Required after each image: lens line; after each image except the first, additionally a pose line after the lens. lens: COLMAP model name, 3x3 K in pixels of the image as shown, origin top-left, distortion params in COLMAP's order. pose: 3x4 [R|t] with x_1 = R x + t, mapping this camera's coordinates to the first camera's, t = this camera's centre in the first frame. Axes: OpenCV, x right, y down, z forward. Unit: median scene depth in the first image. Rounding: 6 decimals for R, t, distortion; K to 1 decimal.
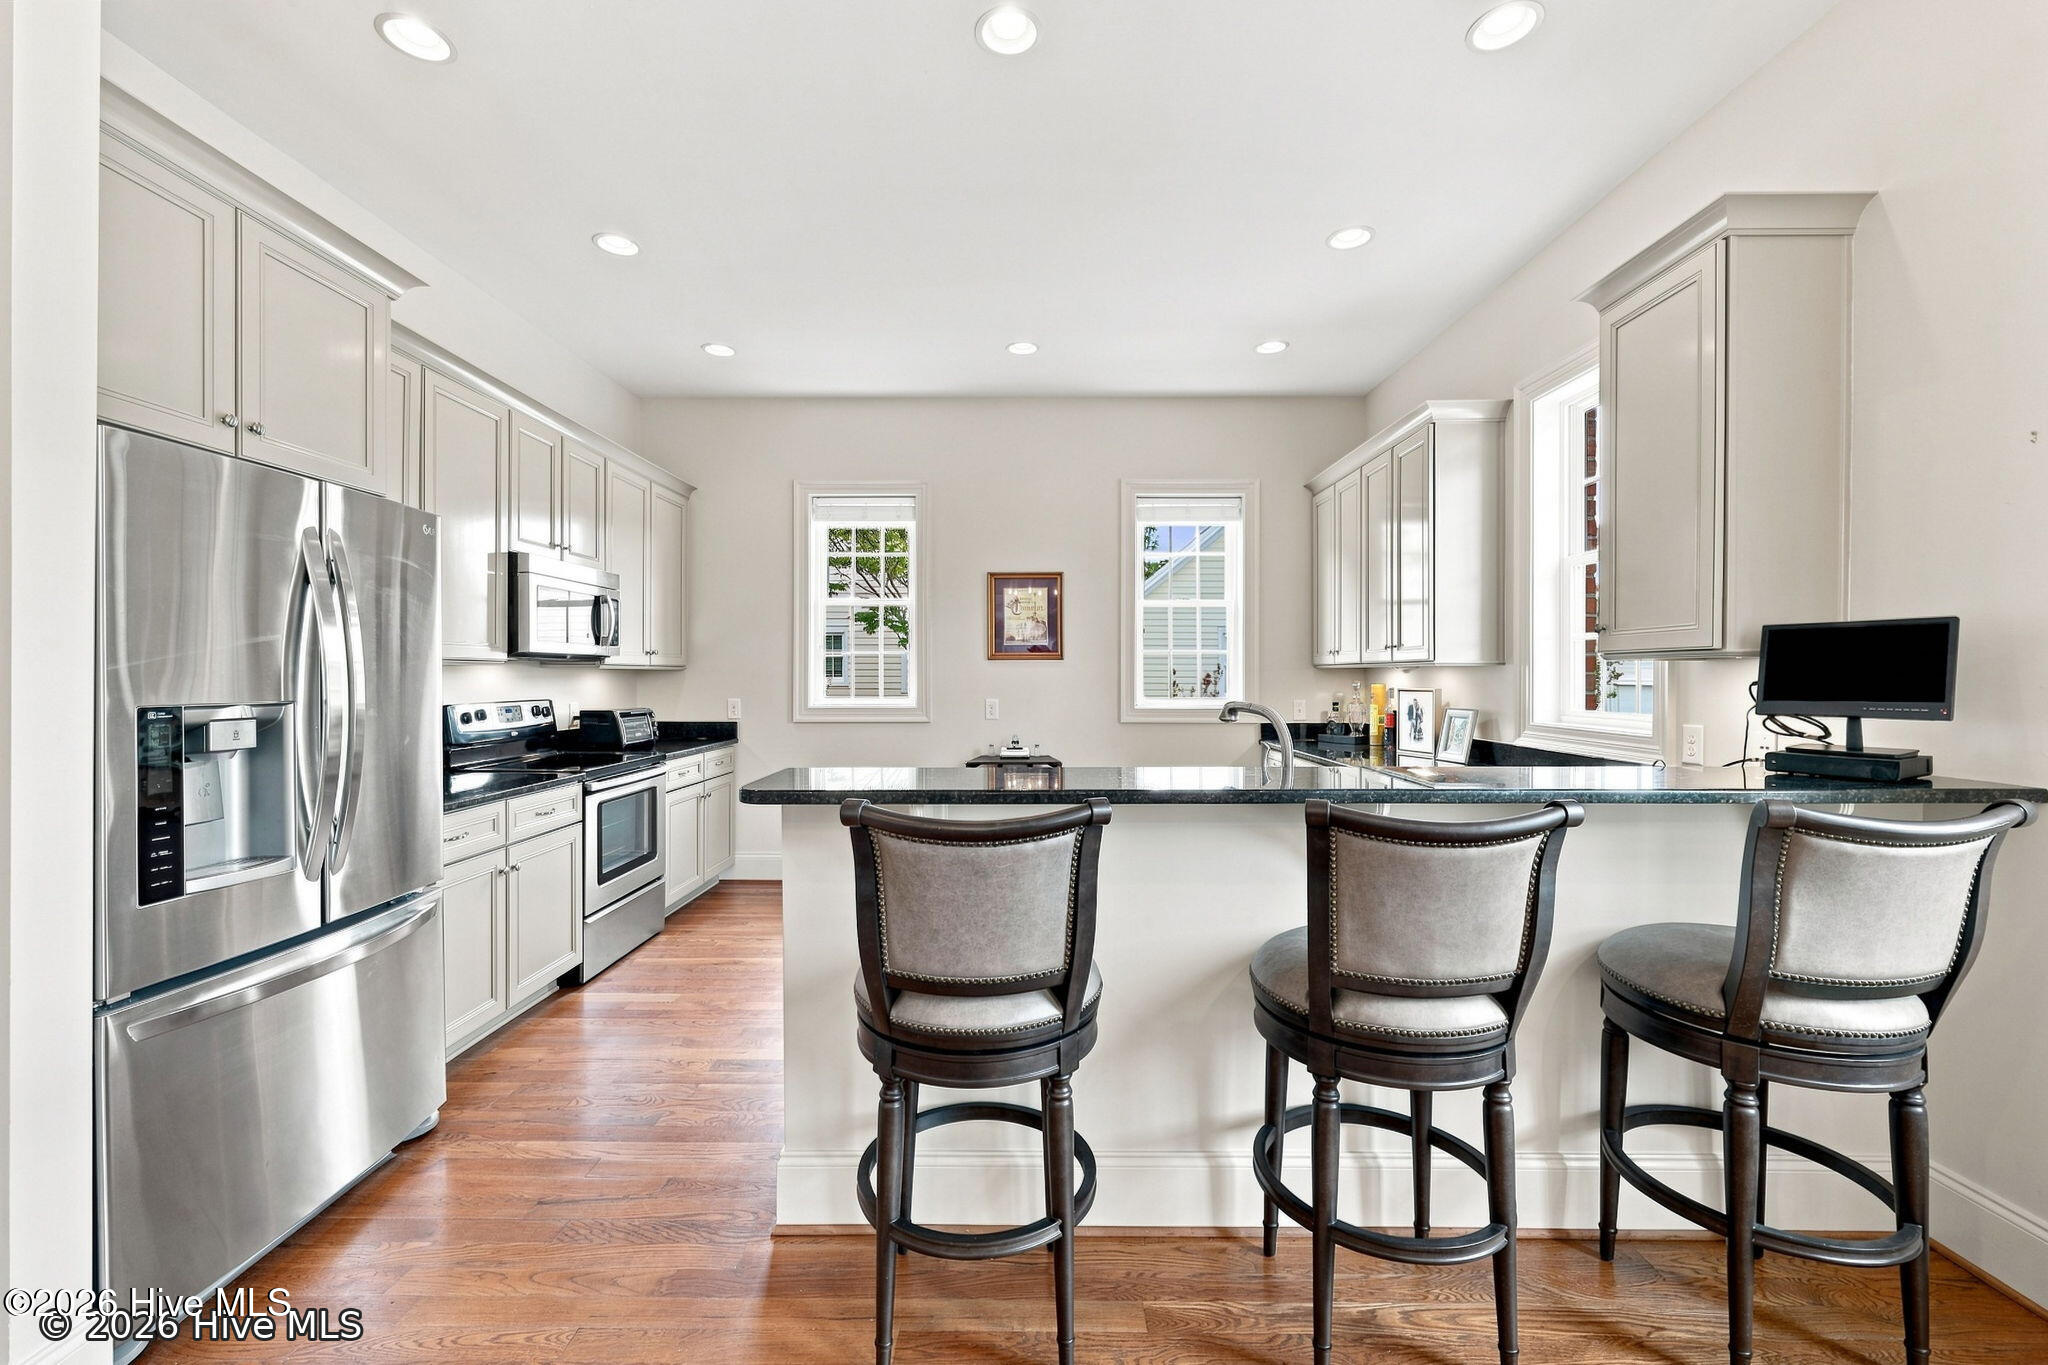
lens RADIAL K [[829.5, 0, 1016.7], [0, 829.5, 676.3], [0, 0, 1]] dist [-0.003584, 0.000609]
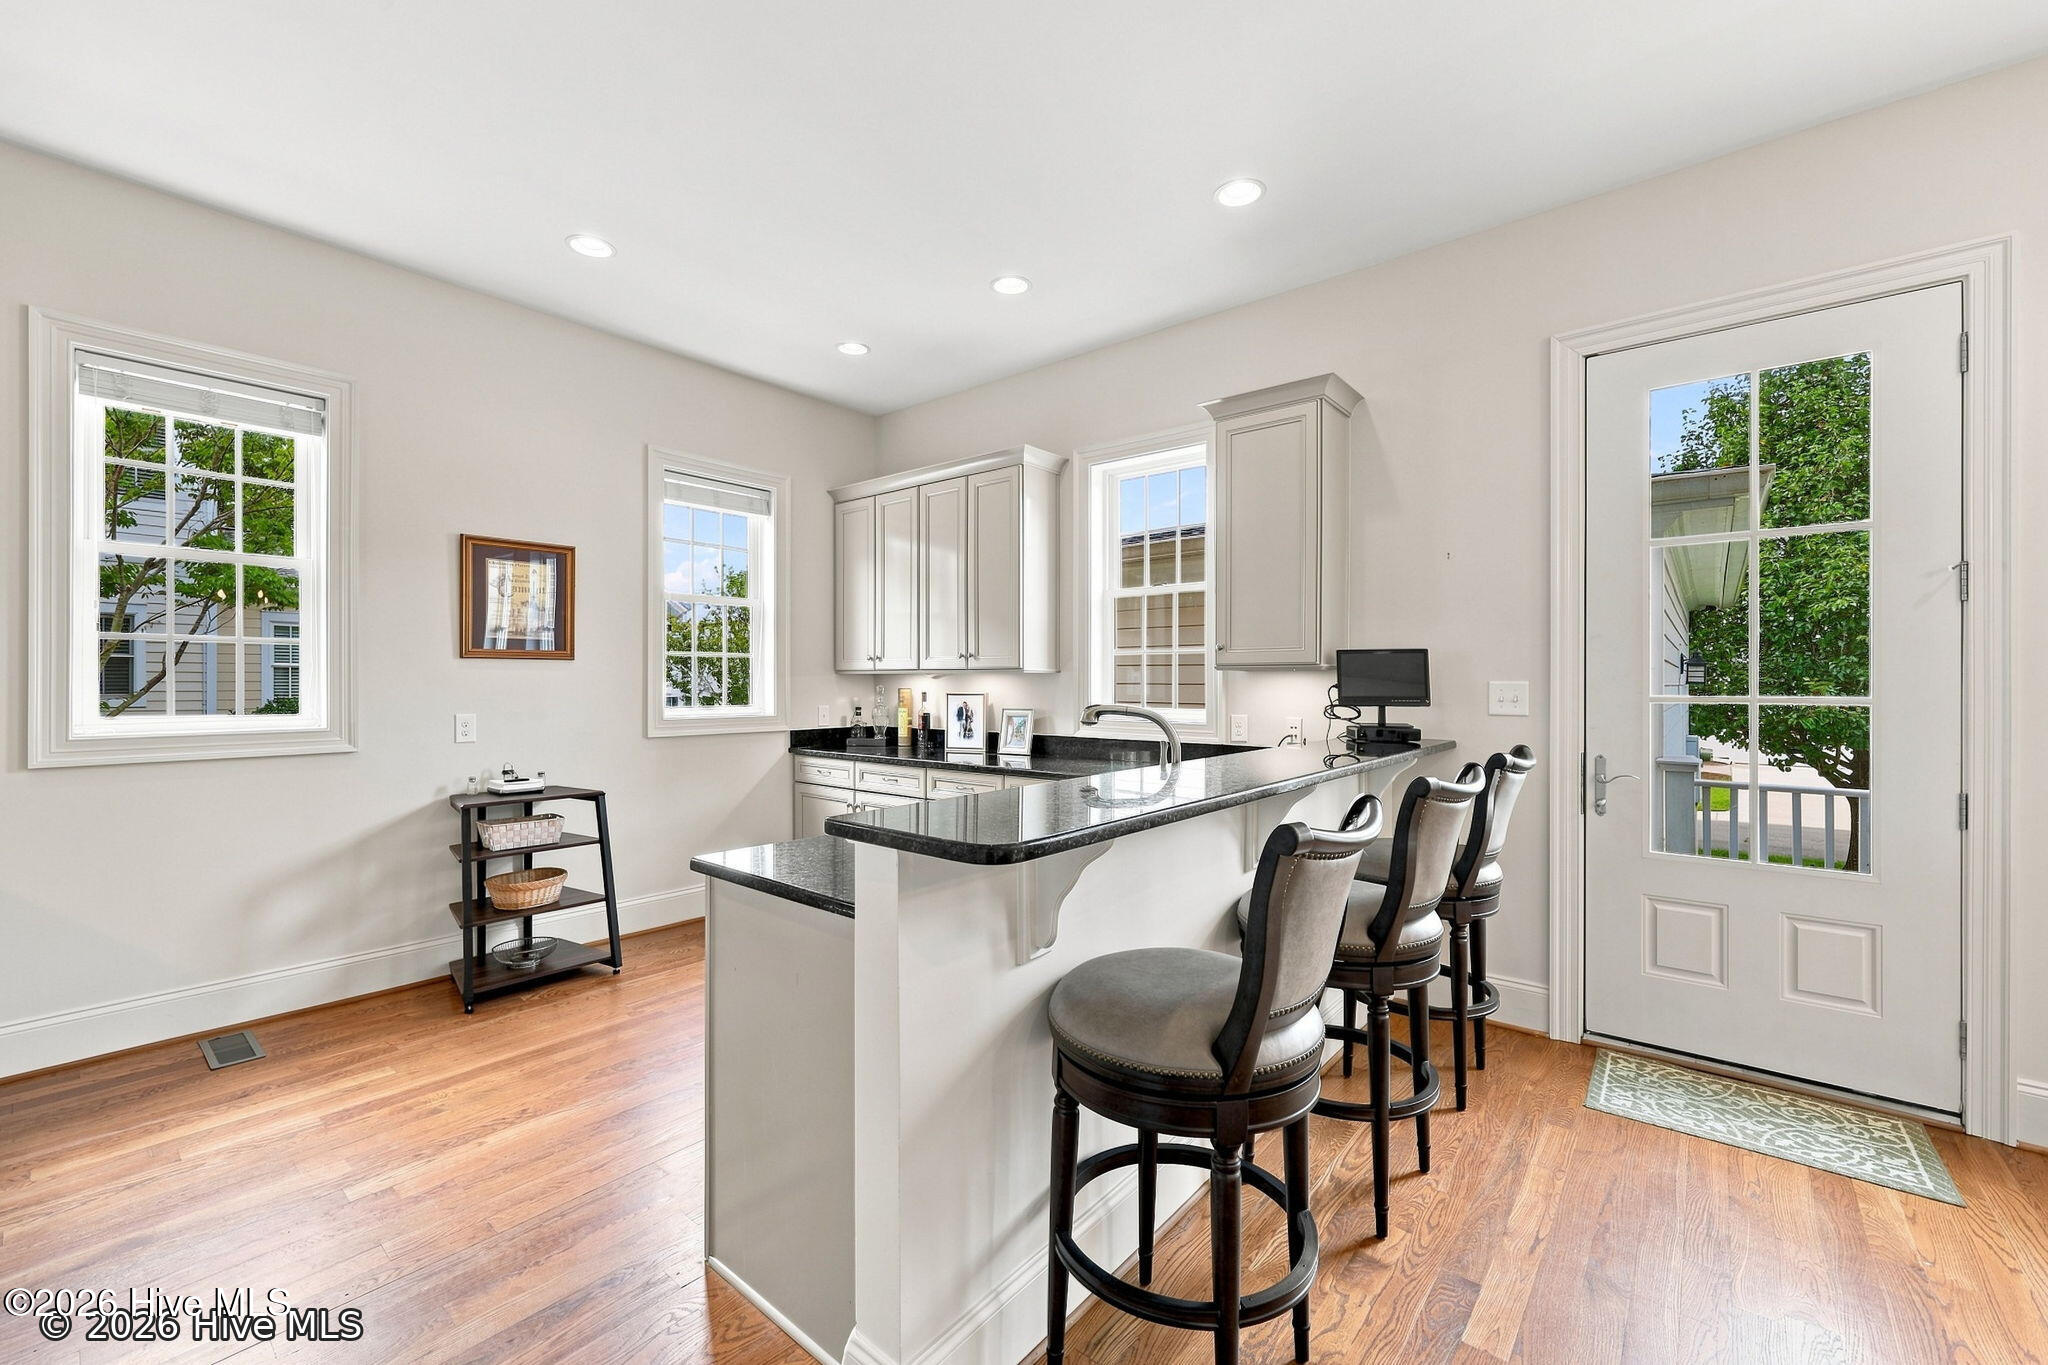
lens RADIAL K [[829.5, 0, 1025.8], [0, 829.5, 688.4], [0, 0, 1]] dist [-0.003584, 0.000609]
pose [[0.626631, -0.005911, 0.779293, -0.290111], [0.000363, 0.999973, 0.007293, 0.000397], [-0.779316, -0.004287, 0.626617, 0.189784]]
